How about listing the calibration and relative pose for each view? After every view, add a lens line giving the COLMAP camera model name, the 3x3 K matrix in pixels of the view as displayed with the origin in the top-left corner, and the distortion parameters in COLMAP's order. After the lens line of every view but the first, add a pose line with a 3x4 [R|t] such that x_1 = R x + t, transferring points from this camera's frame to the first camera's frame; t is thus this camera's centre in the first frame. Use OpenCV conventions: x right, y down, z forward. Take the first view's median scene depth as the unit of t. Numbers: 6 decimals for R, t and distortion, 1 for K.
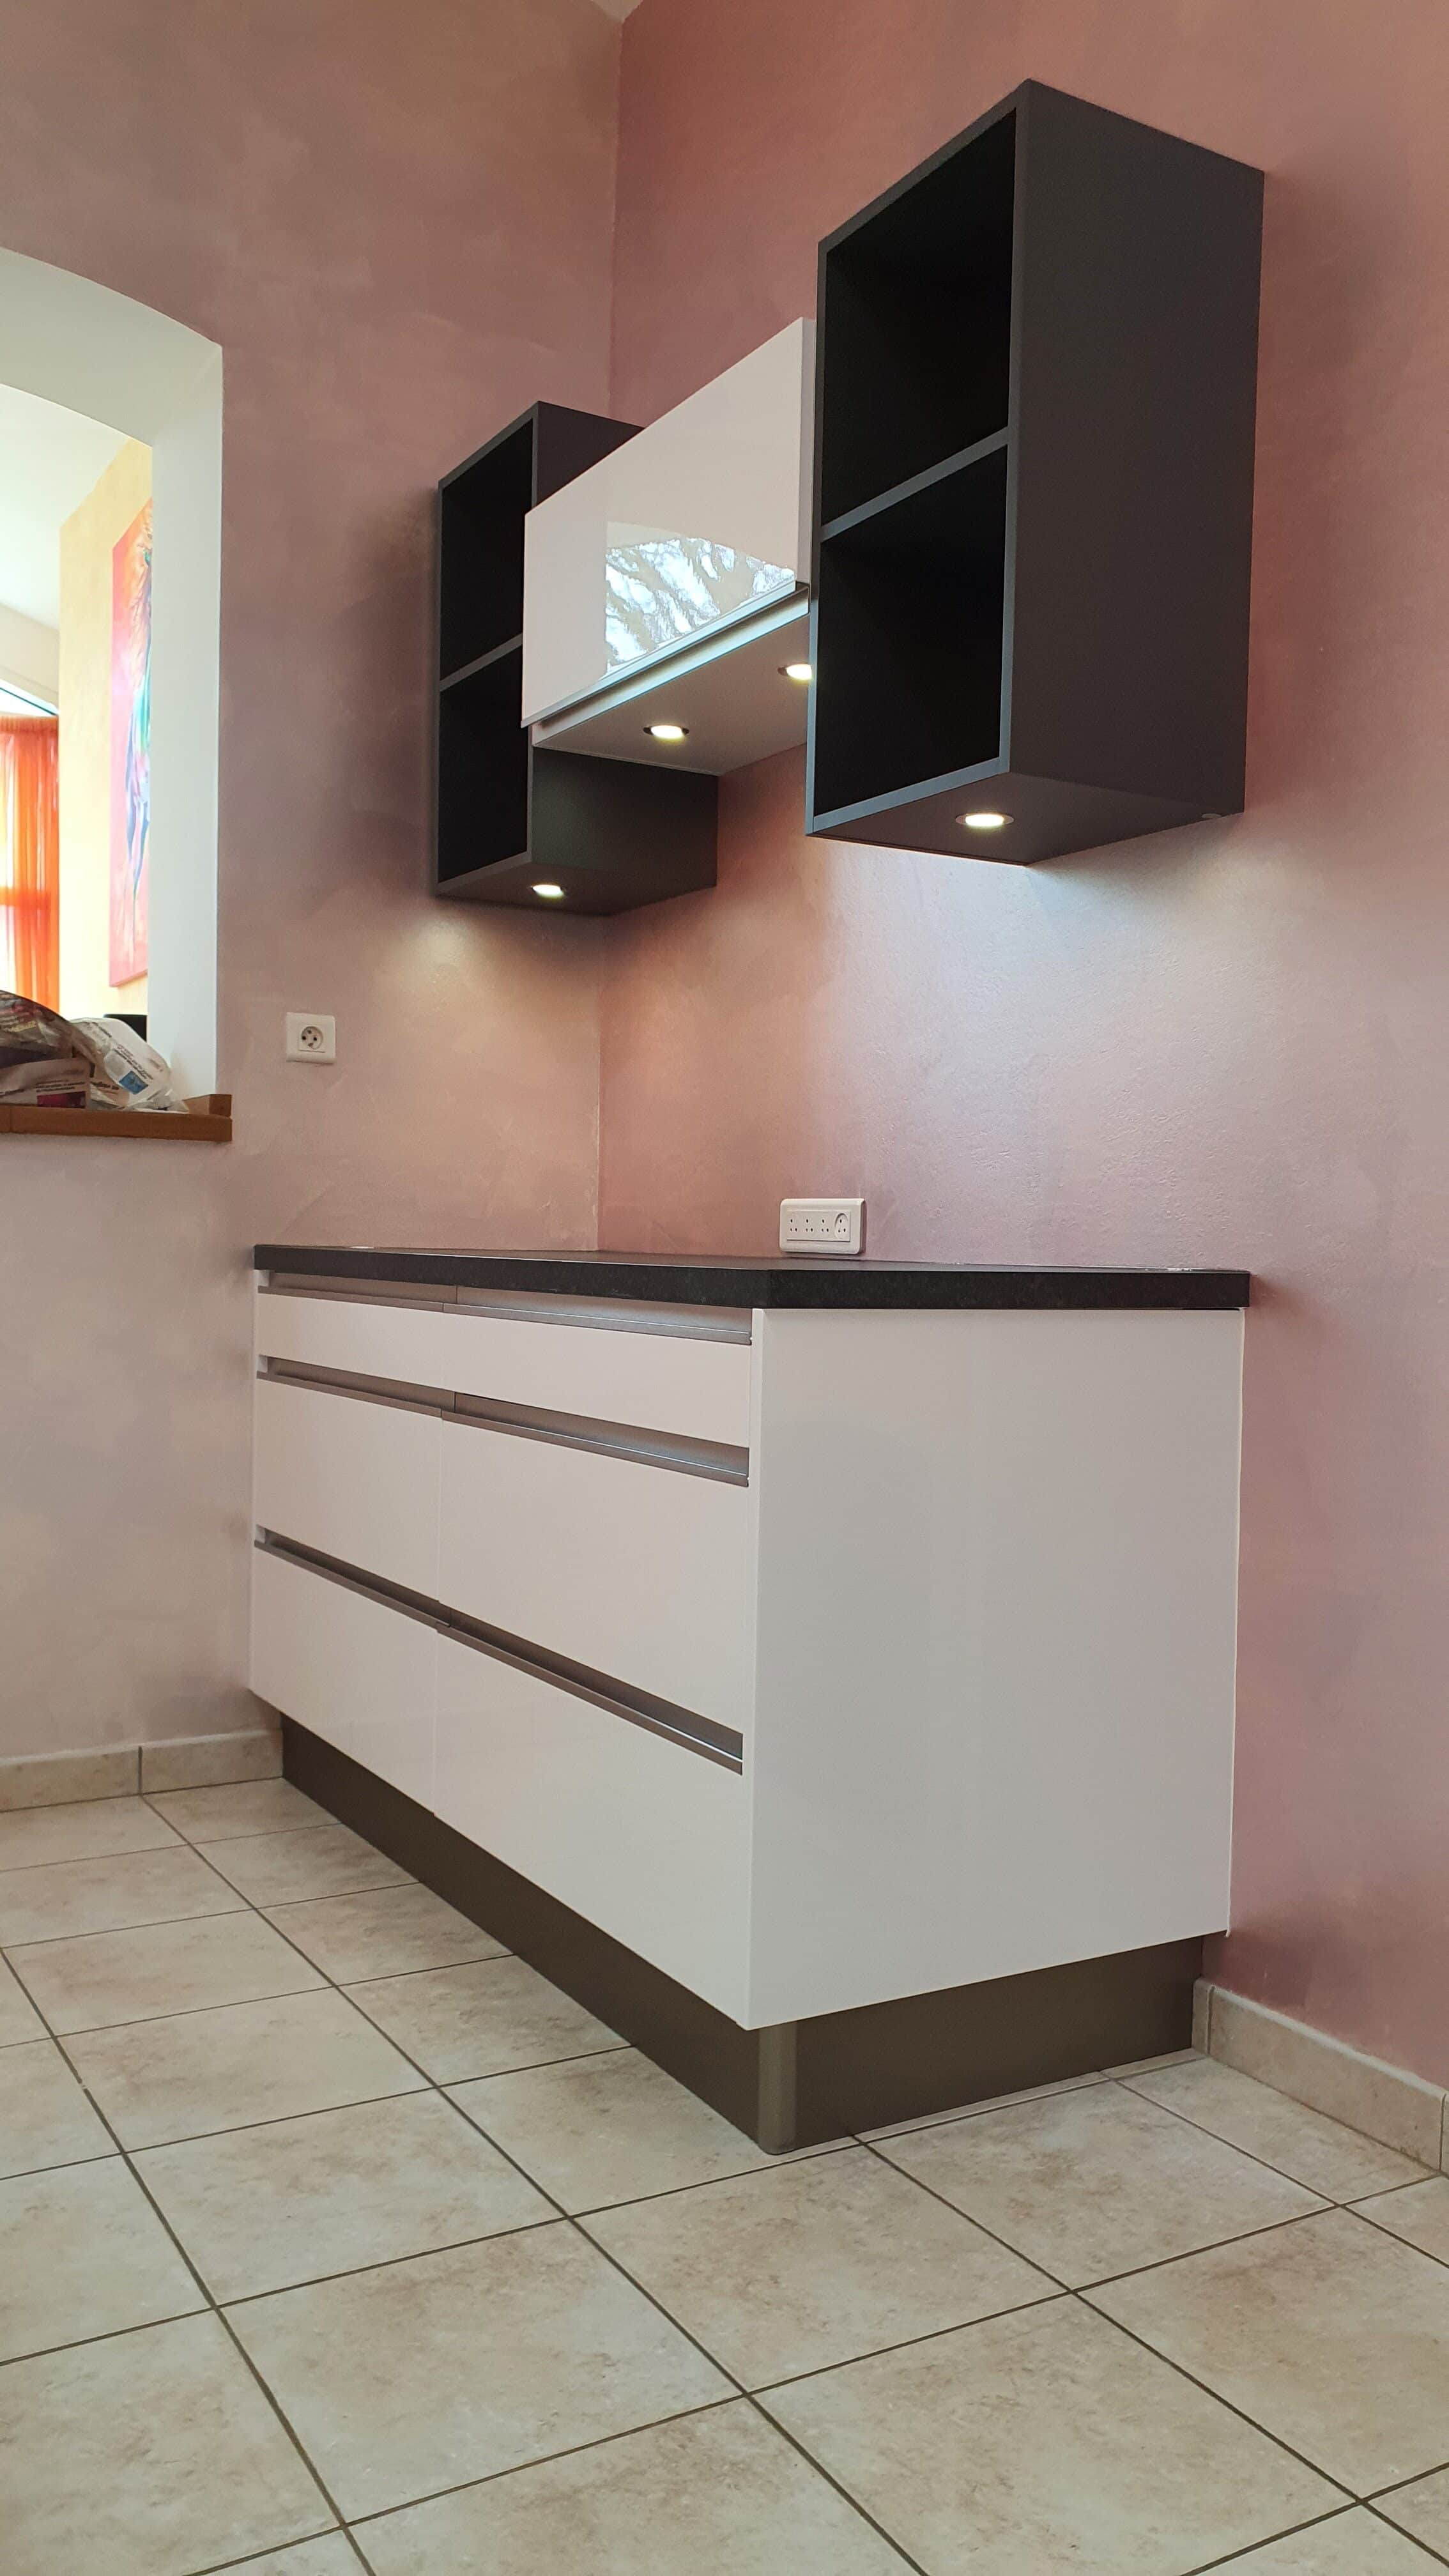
lens RADIAL K [[2001.4, 0, 744.3], [0, 2001.4, 1293.2], [0, 0, 1]] dist [0.001851, -0.001268]
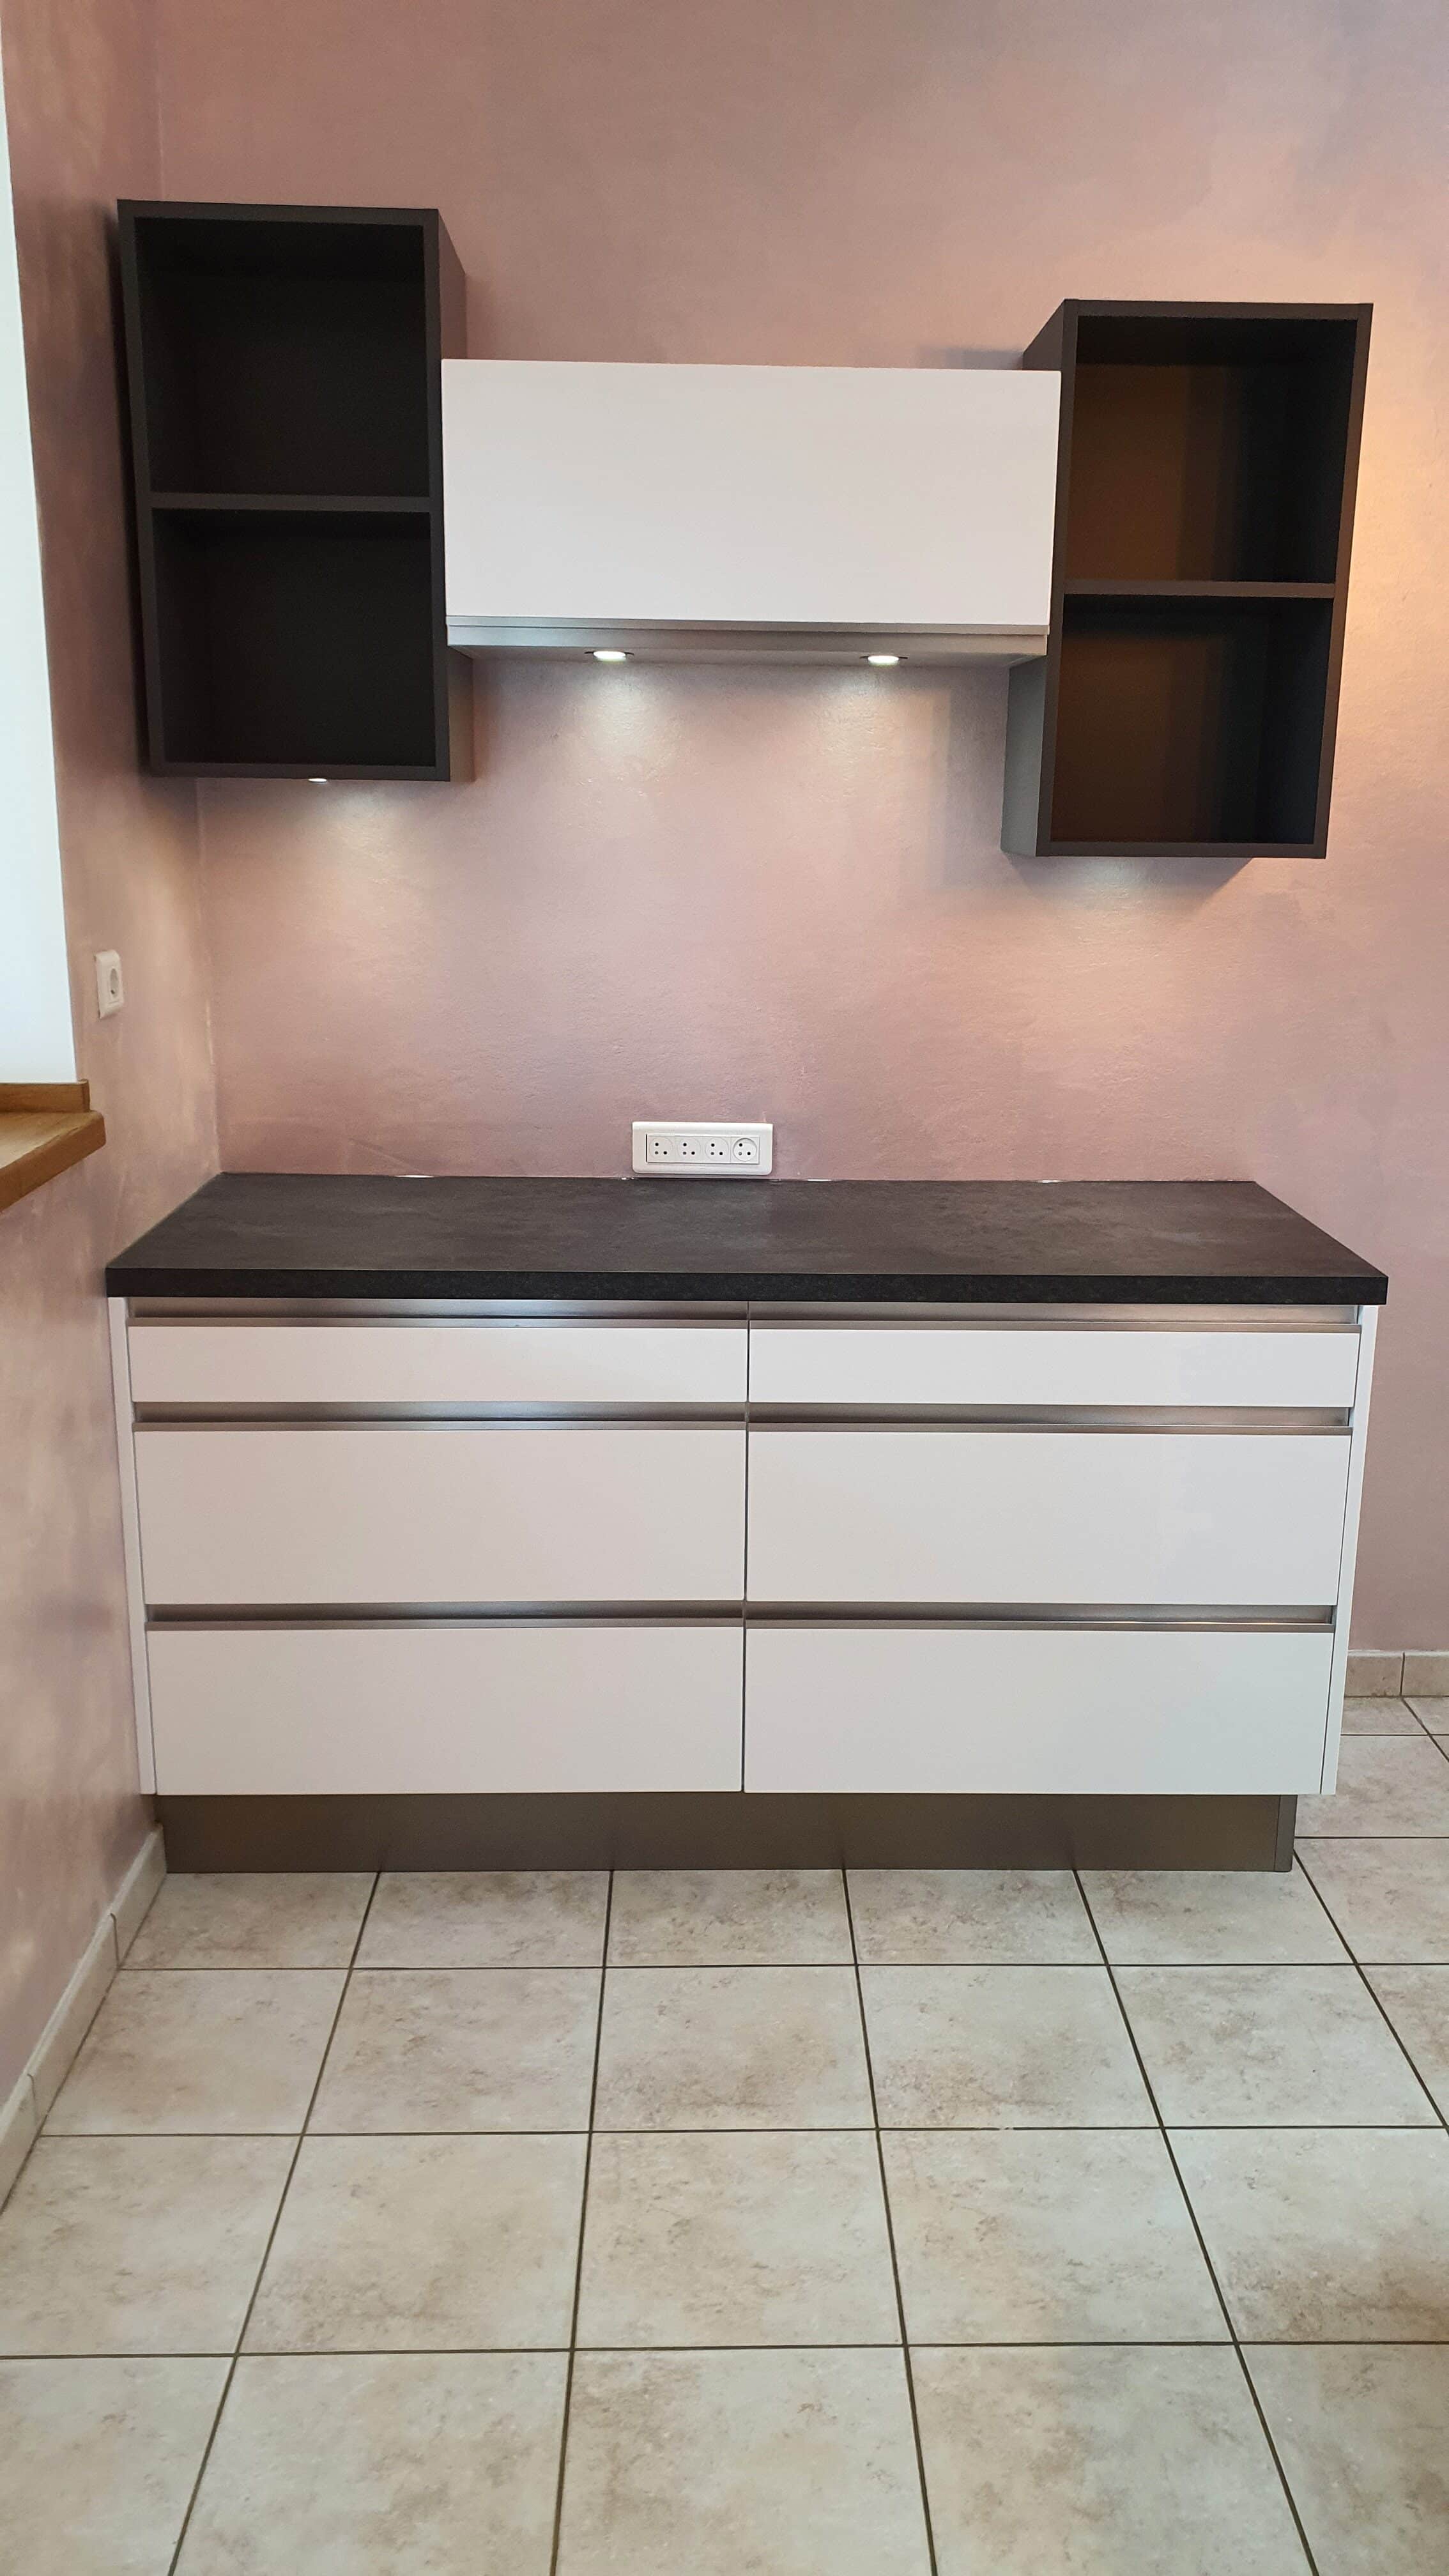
lens RADIAL K [[2001.4, 0, 744.3], [0, 2001.4, 1293.2], [0, 0, 1]] dist [0.001851, -0.001268]
pose [[0.492721, -0.228550, 0.839637, -0.888732], [0.019893, 0.967599, 0.251708, -0.233997], [-0.869960, -0.107319, 0.481303, 0.478463]]
